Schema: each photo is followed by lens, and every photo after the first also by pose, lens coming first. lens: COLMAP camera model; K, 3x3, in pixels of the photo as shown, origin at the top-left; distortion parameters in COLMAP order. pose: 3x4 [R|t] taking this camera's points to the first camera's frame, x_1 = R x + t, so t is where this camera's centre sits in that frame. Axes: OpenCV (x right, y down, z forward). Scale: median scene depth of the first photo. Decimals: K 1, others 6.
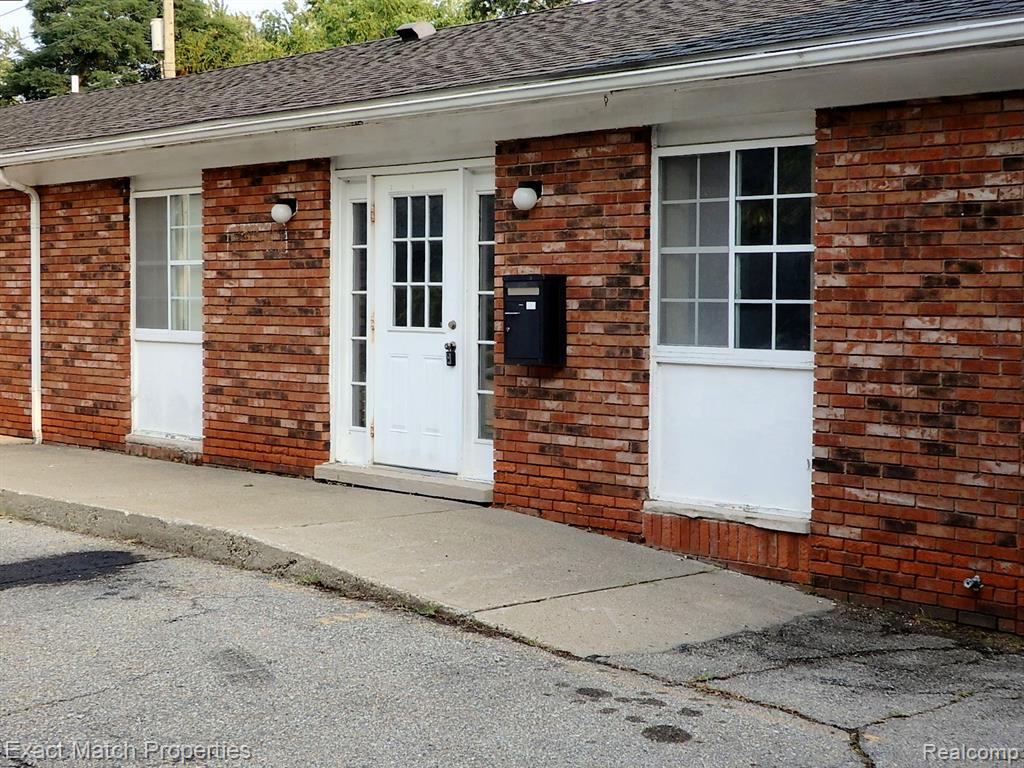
lens RADIAL K [[1553.4, 0, 532.6], [0, 1553.4, 352.3], [0, 0, 1]] dist [0.013553, -0.045449]
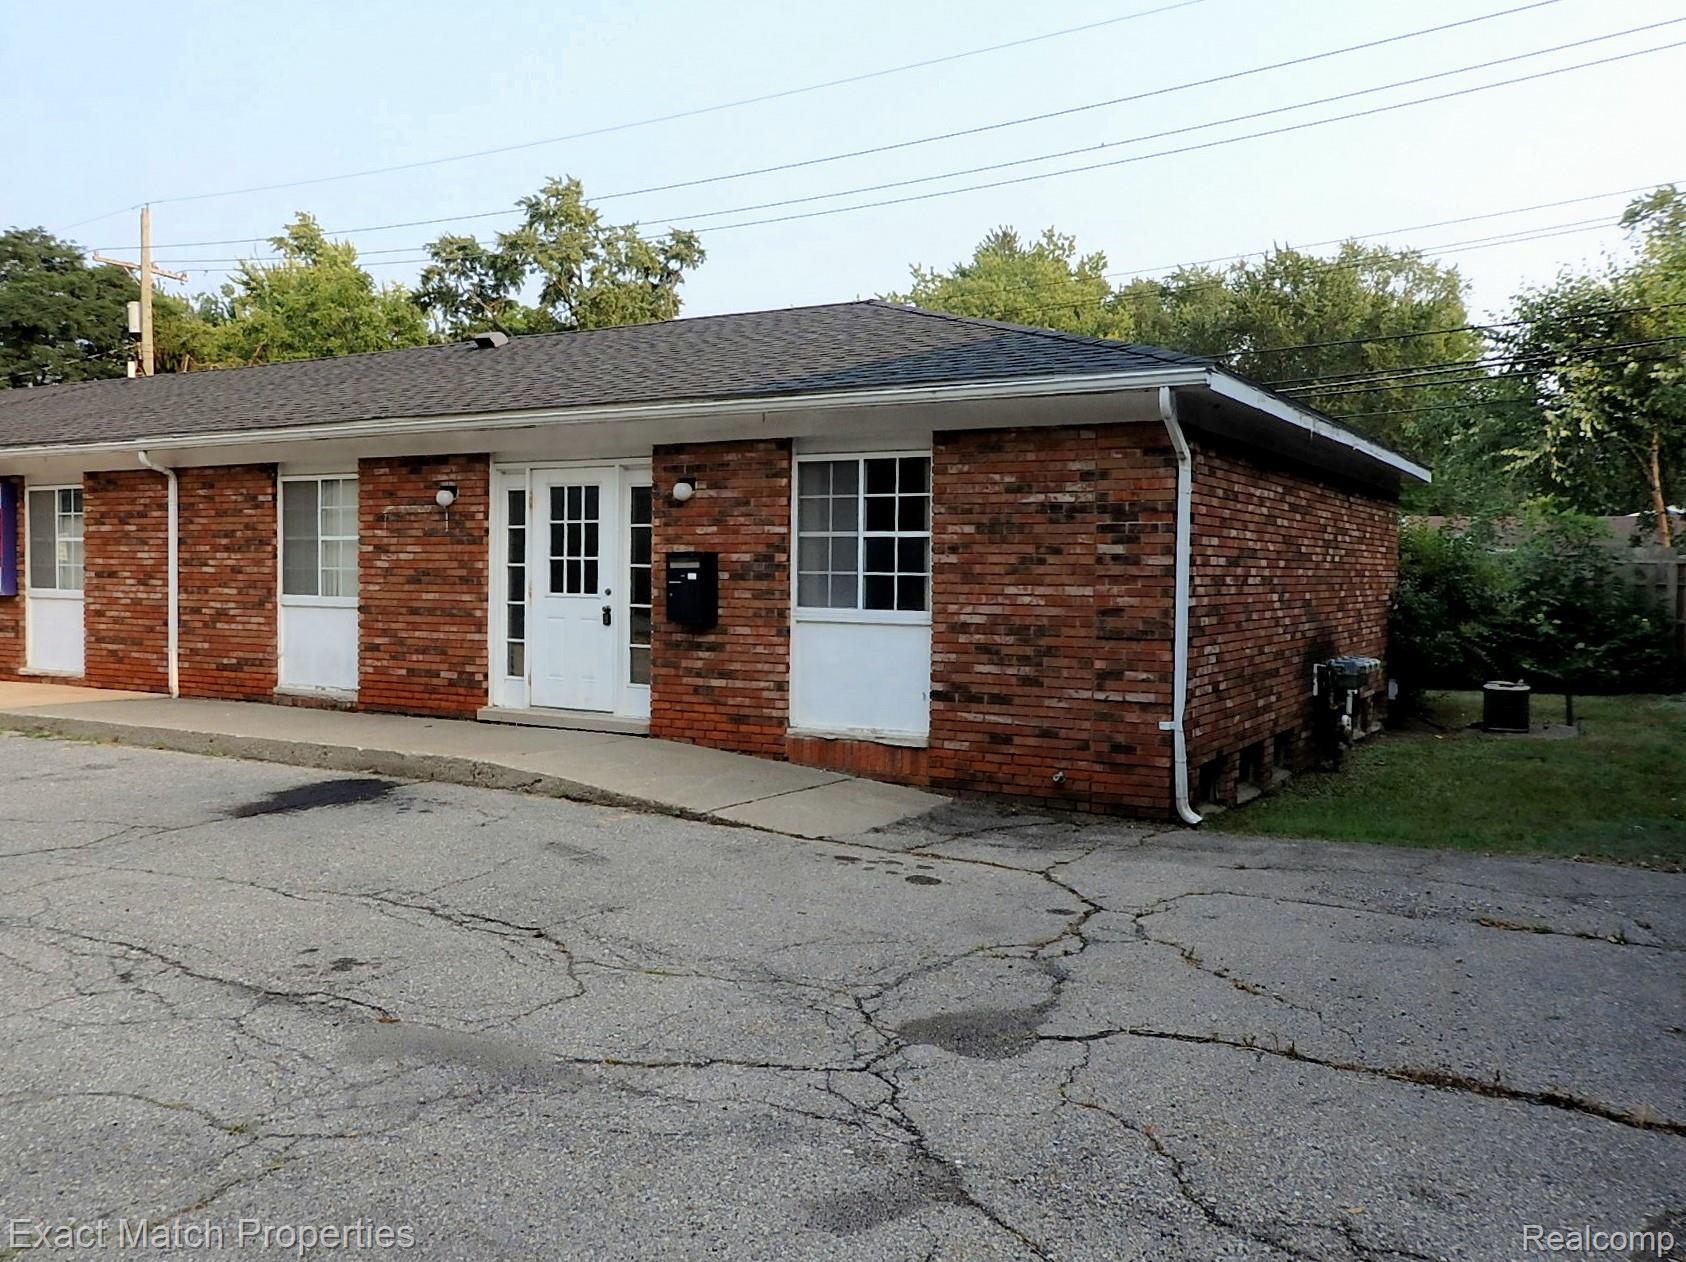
lens RADIAL K [[1407.2, 0, 766.4], [0, 1407.2, 604.9], [0, 0, 1]] dist [-0.006349, 0.008580]
pose [[0.973550, -0.002169, 0.228462, -0.197021], [0.004102, 0.999960, -0.007990, 0.002562], [-0.228436, 0.008715, 0.973520, -0.124502]]
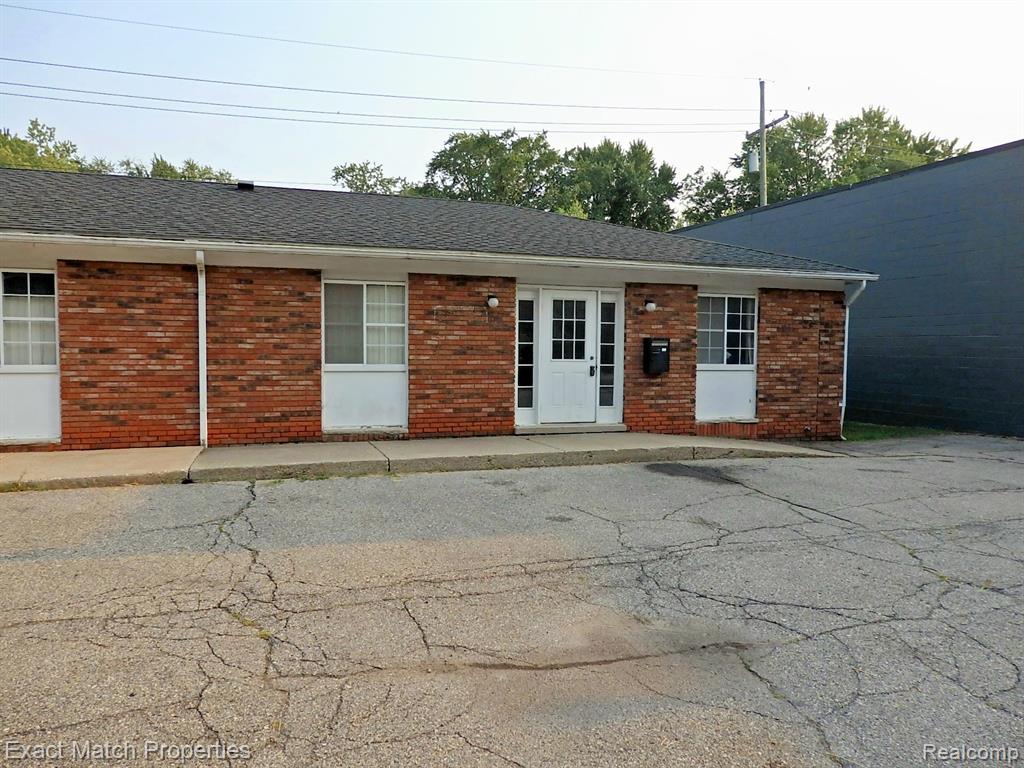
lens RADIAL K [[763.8, 0, 512.0], [0, 763.8, 384.0], [0, 0, 1]] dist [-0.009841, 0.009973]
pose [[0.431910, -0.045814, 0.900752, -1.203924], [0.025198, 0.998932, 0.038725, -0.027819], [-0.901564, 0.005971, 0.432604, 0.658139]]
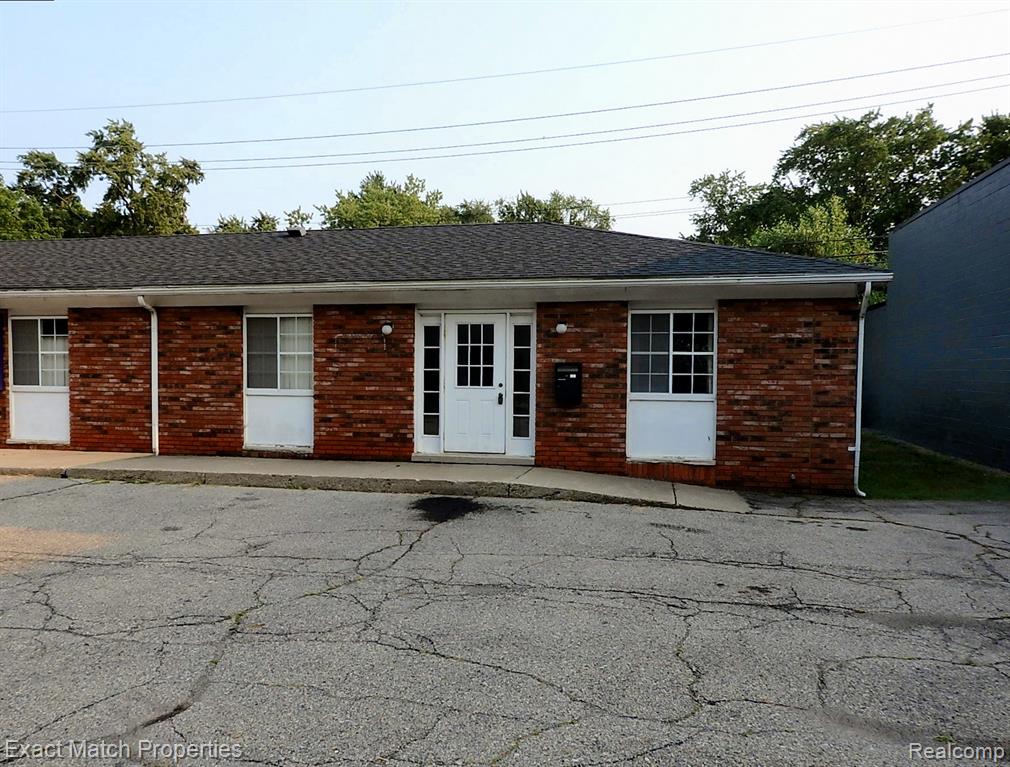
lens RADIAL K [[815.2, 0, 461.6], [0, 815.2, 400.3], [0, 0, 1]] dist [-0.005229, 0.007018]
pose [[0.850779, -0.020020, 0.525143, -0.741954], [0.017163, 0.999800, 0.010310, -0.009192], [-0.525244, 0.000242, 0.850952, 0.066548]]
